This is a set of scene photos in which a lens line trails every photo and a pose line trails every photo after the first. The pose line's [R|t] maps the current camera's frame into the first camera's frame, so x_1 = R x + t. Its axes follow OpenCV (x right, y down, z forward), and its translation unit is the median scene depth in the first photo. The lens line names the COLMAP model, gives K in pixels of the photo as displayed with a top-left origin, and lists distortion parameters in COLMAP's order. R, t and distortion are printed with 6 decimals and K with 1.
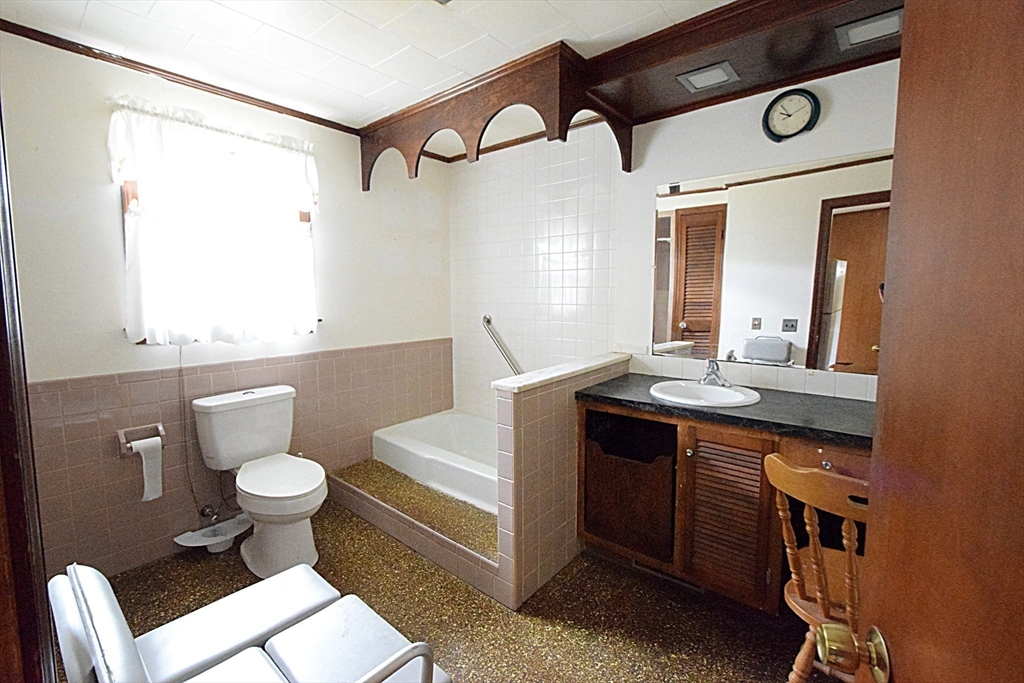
lens RADIAL K [[443.4, 0, 519.6], [0, 443.4, 334.3], [0, 0, 1]] dist [-0.009009, 0.000145]
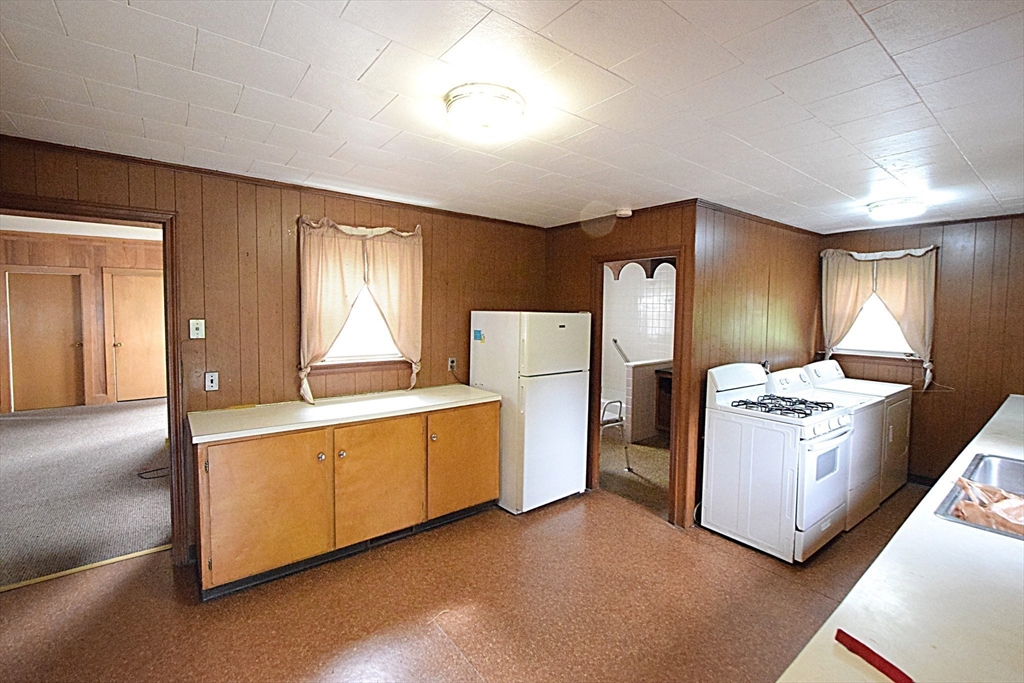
lens RADIAL K [[443.4, 0, 519.6], [0, 443.4, 334.3], [0, 0, 1]] dist [-0.009009, 0.000145]
pose [[0.976491, 0.021356, -0.214498, -0.102063], [-0.028312, 0.999166, -0.029411, 0.018597], [0.213691, 0.034792, 0.976282, -1.779115]]
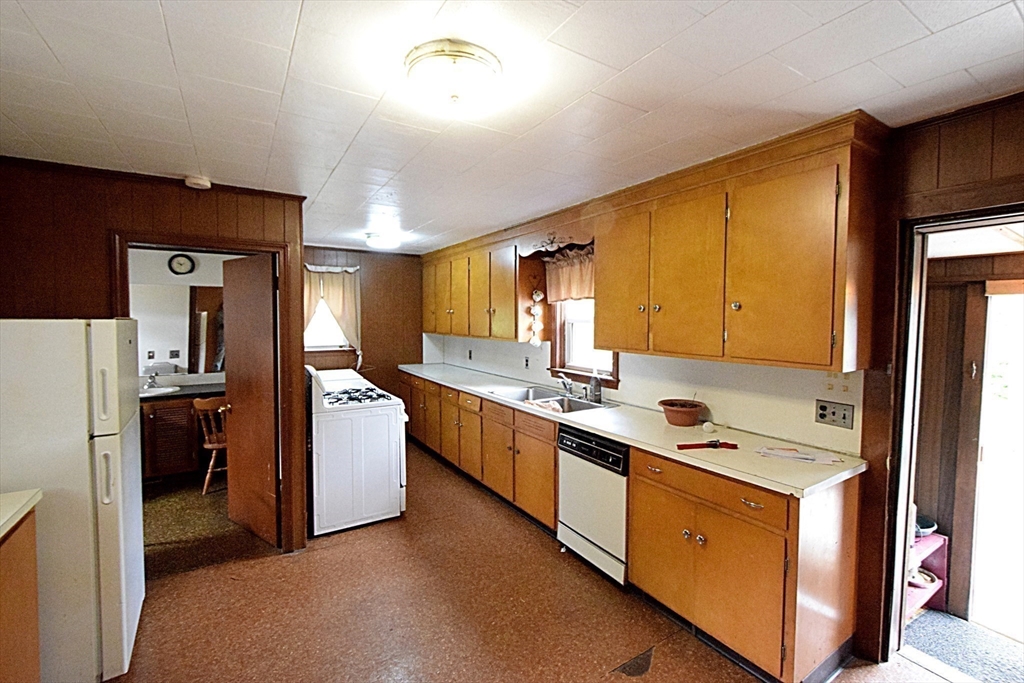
lens RADIAL K [[443.4, 0, 519.6], [0, 443.4, 334.3], [0, 0, 1]] dist [-0.009009, 0.000145]
pose [[0.306968, -0.038463, 0.950942, -0.987084], [0.084411, 0.996346, 0.013052, -0.017102], [-0.947969, 0.076264, 0.309093, -1.278395]]
